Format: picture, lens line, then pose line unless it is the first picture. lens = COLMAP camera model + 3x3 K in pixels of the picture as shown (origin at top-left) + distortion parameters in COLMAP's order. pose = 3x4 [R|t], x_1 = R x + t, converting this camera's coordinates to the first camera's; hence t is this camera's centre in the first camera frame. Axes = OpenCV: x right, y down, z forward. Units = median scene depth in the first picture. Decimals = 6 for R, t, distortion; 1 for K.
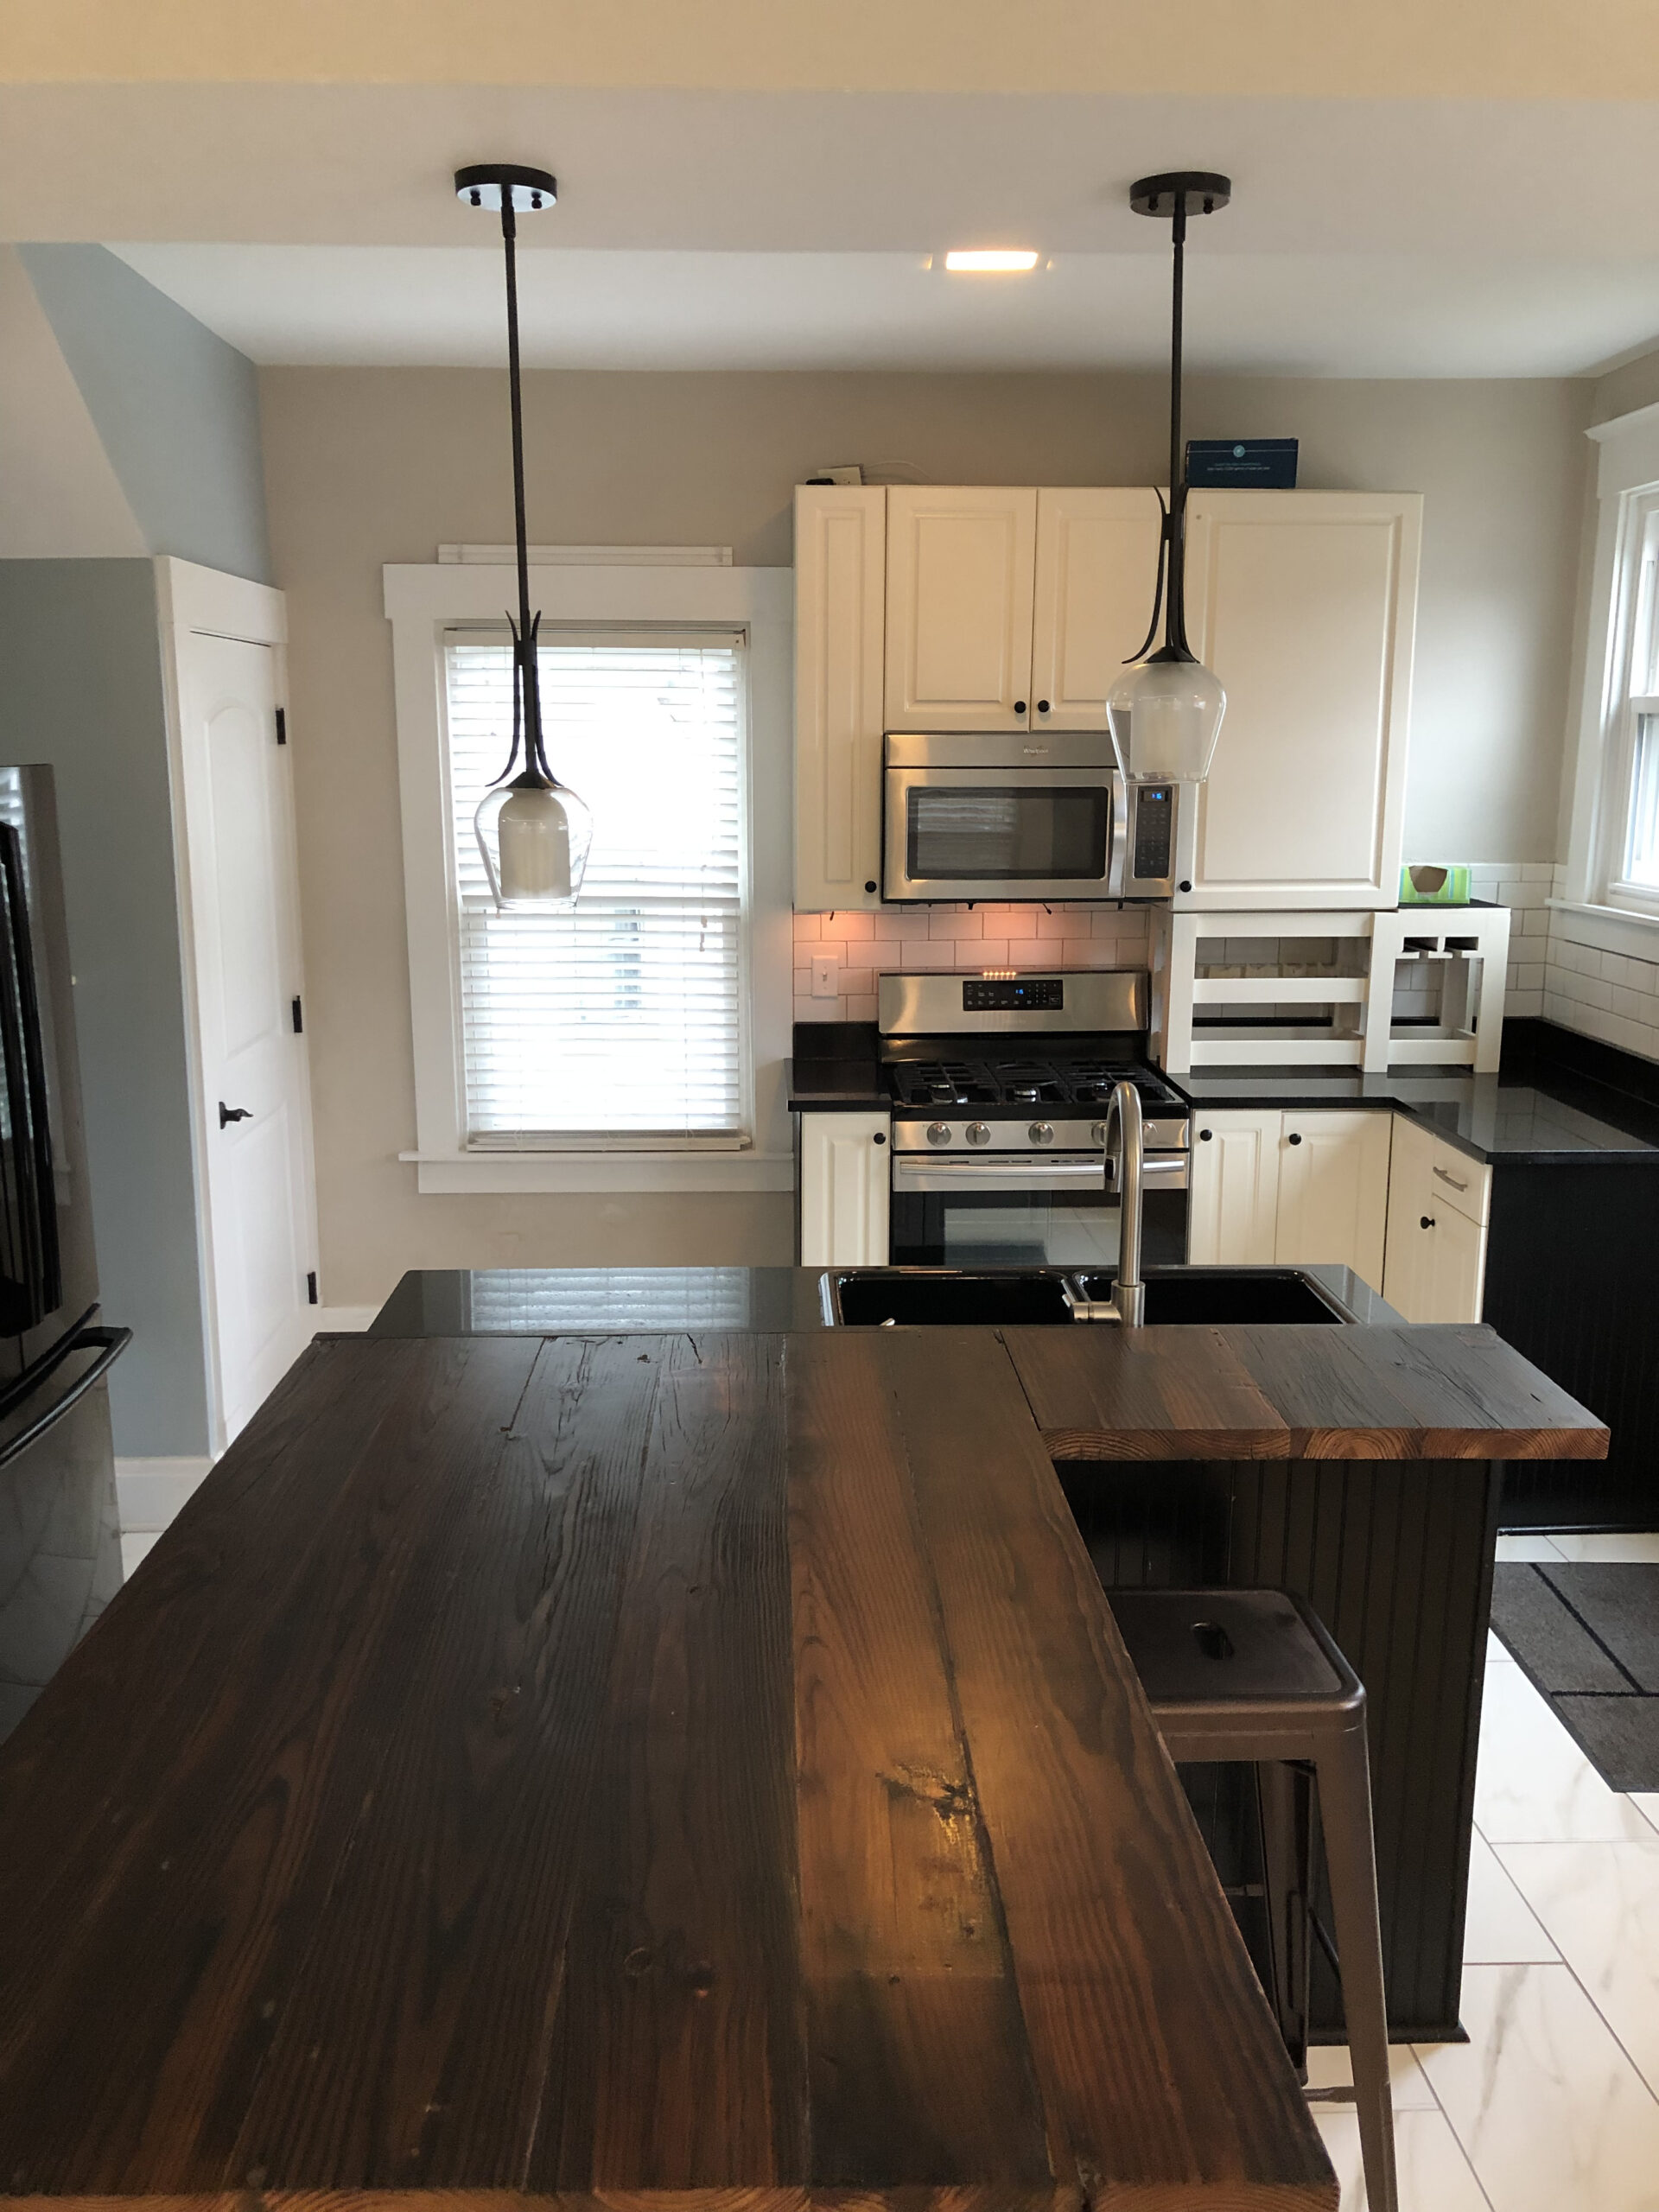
lens RADIAL K [[1798.1, 0, 829.5], [0, 1798.1, 1106.0], [0, 0, 1]] dist [0.067184, -0.080208]
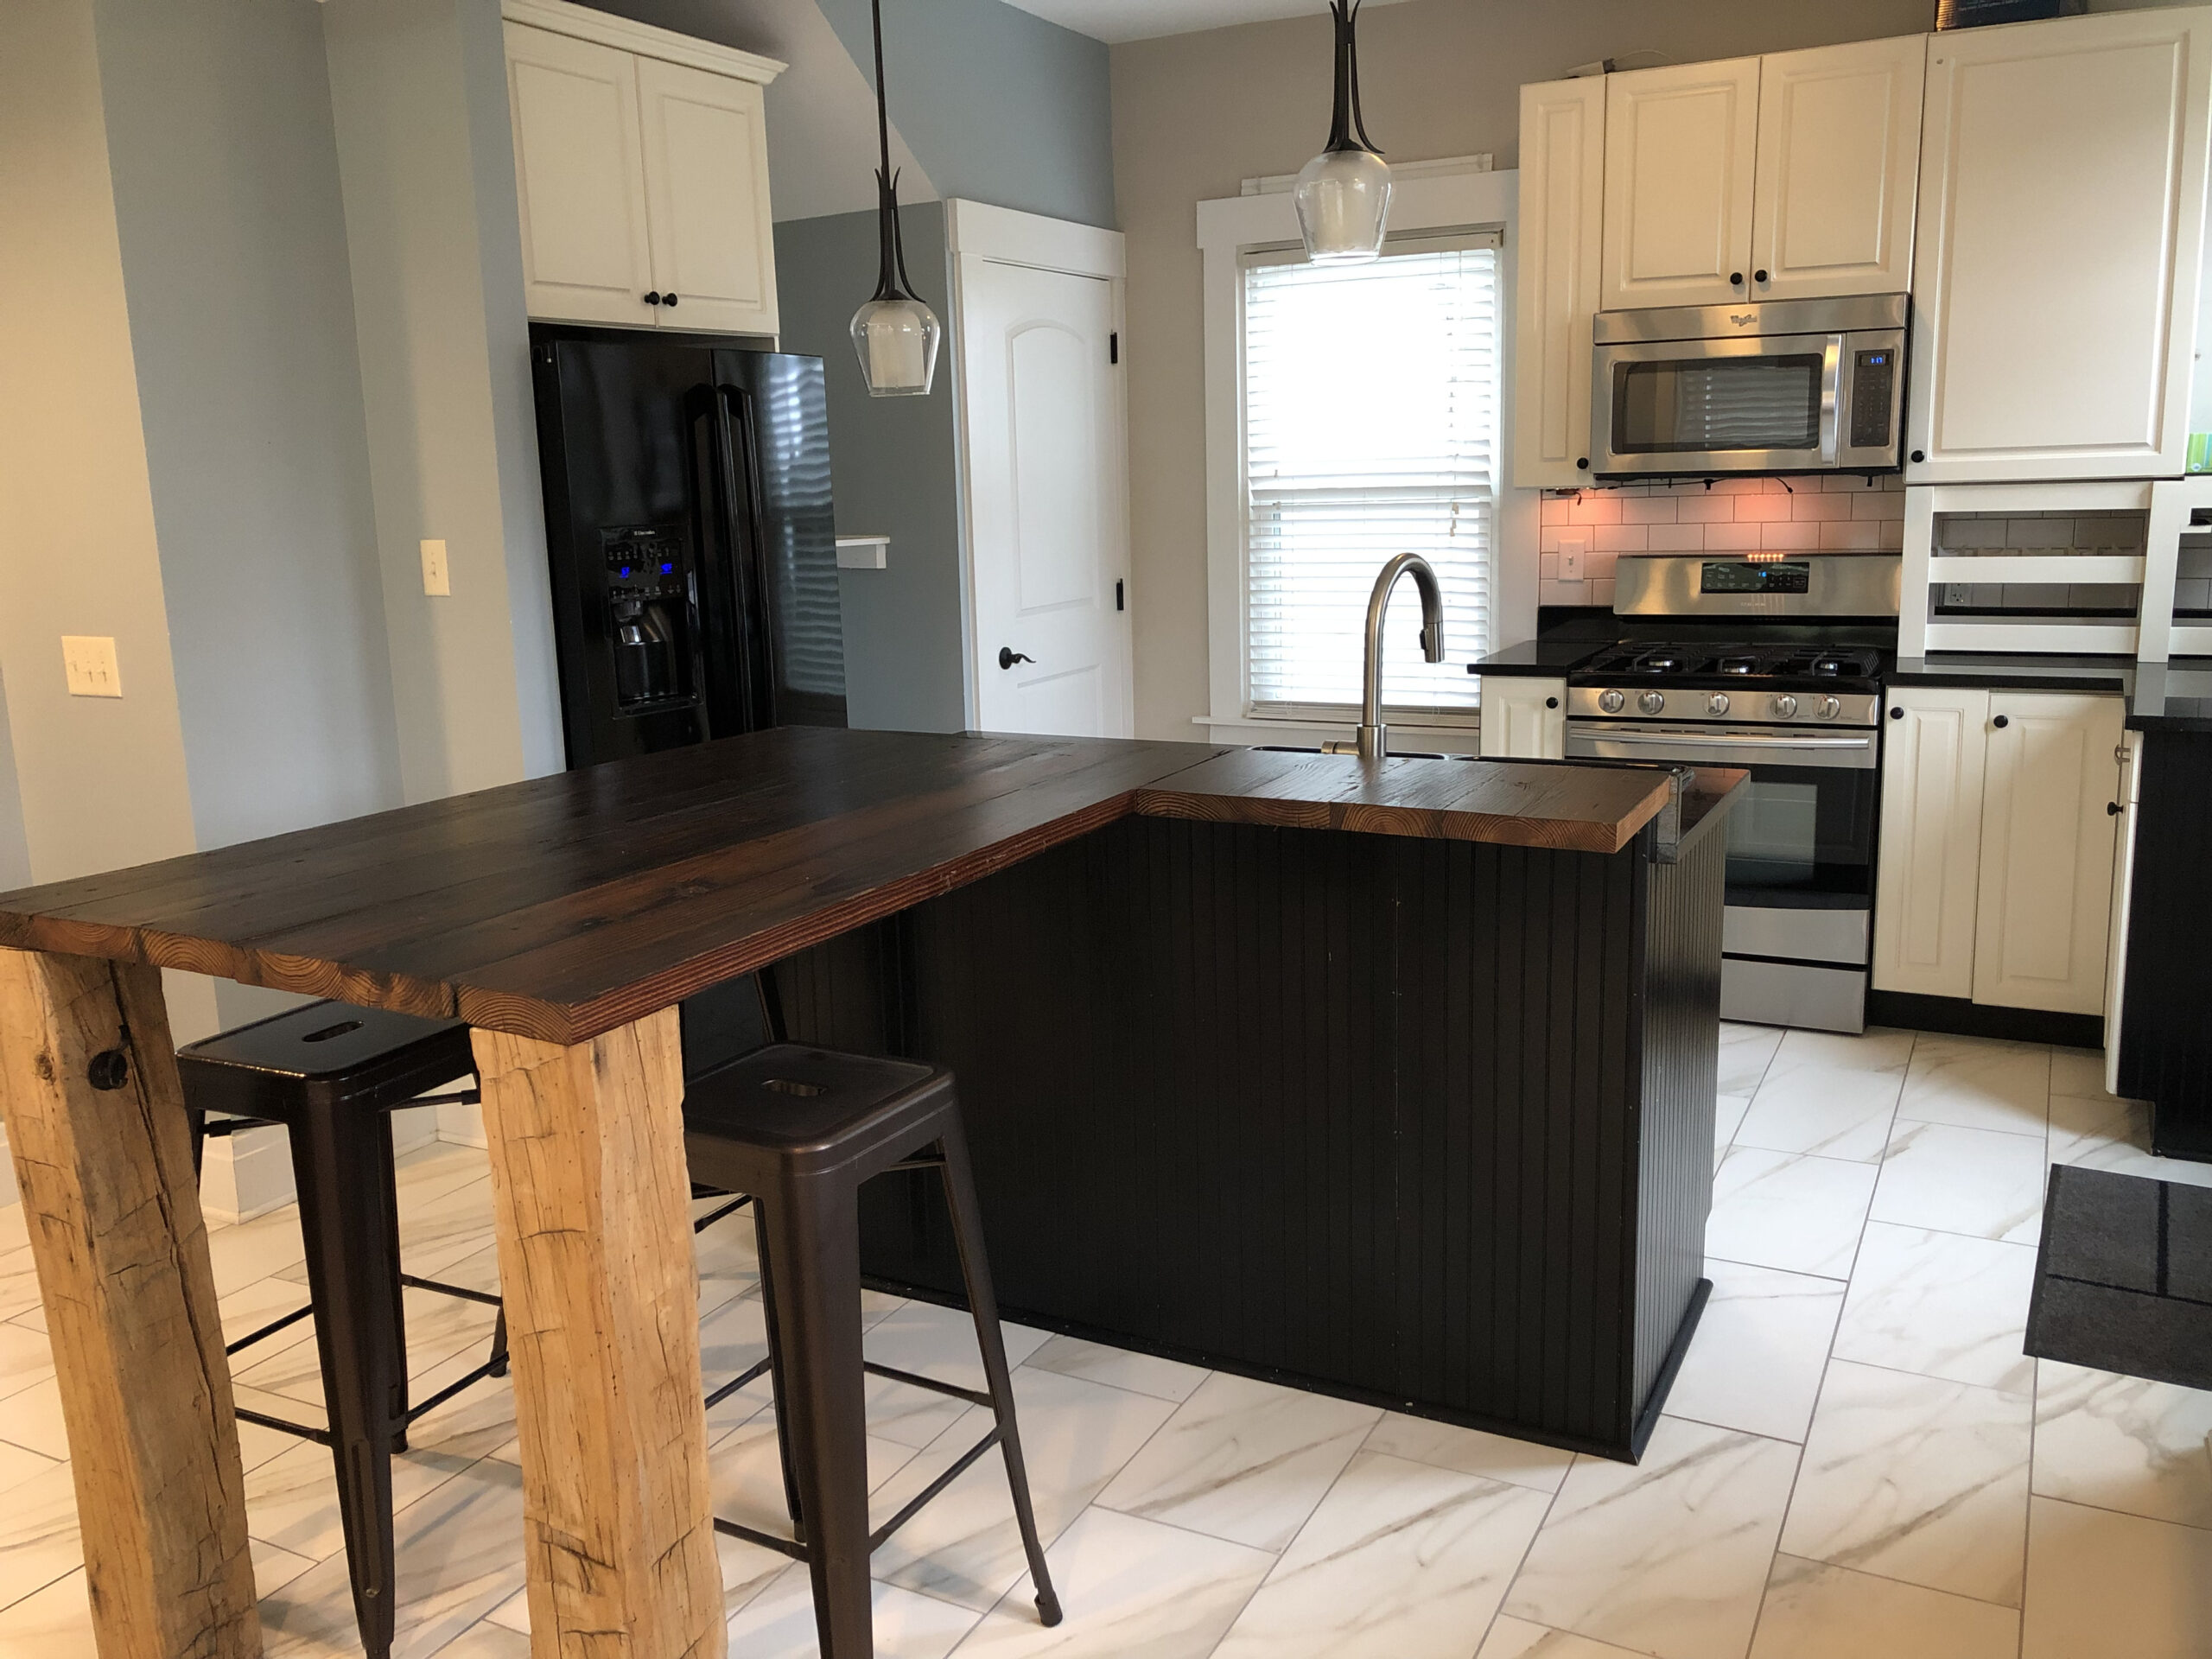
lens RADIAL K [[1819.5, 0, 1111.1], [0, 1819.5, 797.6], [0, 0, 1]] dist [-0.007284, 0.041373]
pose [[0.870589, 0.063991, -0.487832, 0.302702], [-0.067961, 0.997642, 0.009582, 0.075401], [0.487295, 0.024811, 0.872885, -0.034102]]
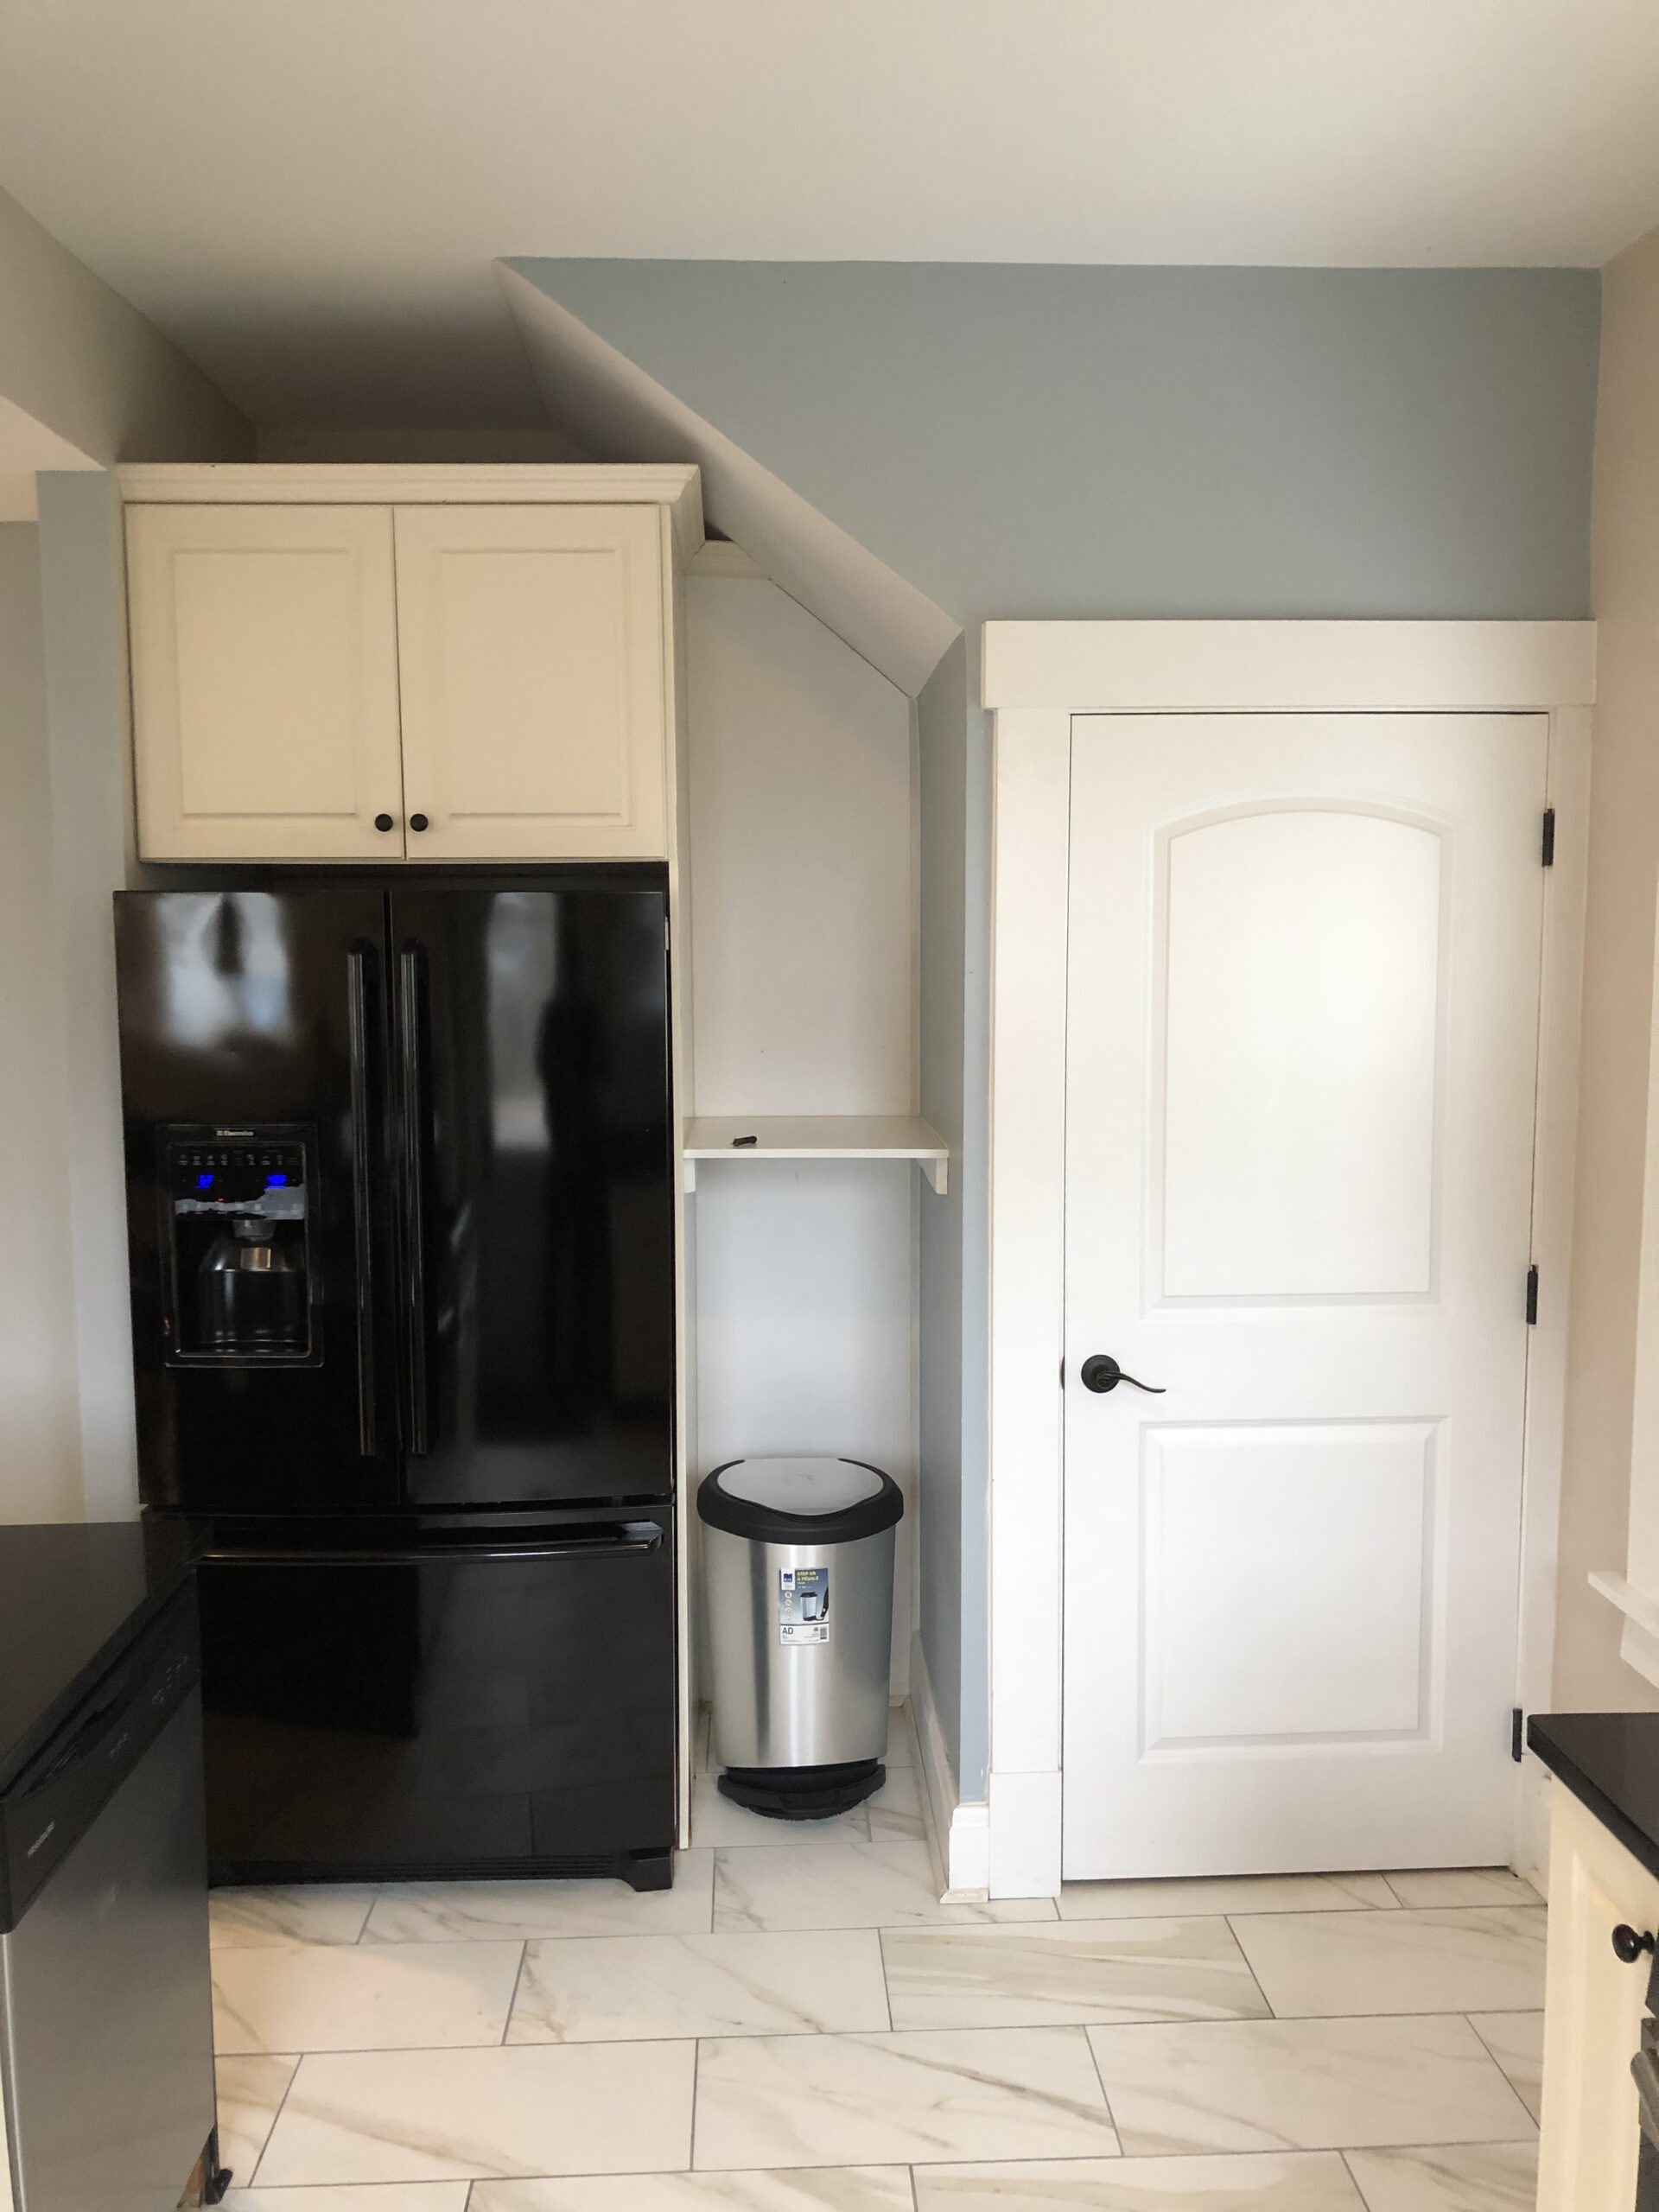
lens RADIAL K [[1798.1, 0, 829.5], [0, 1798.1, 1106.0], [0, 0, 1]] dist [0.067184, -0.080208]
pose [[0.012744, 0.103626, -0.994535, 0.333546], [-0.191386, 0.976480, 0.099292, -0.133596], [0.981432, 0.189075, 0.032277, 0.762389]]
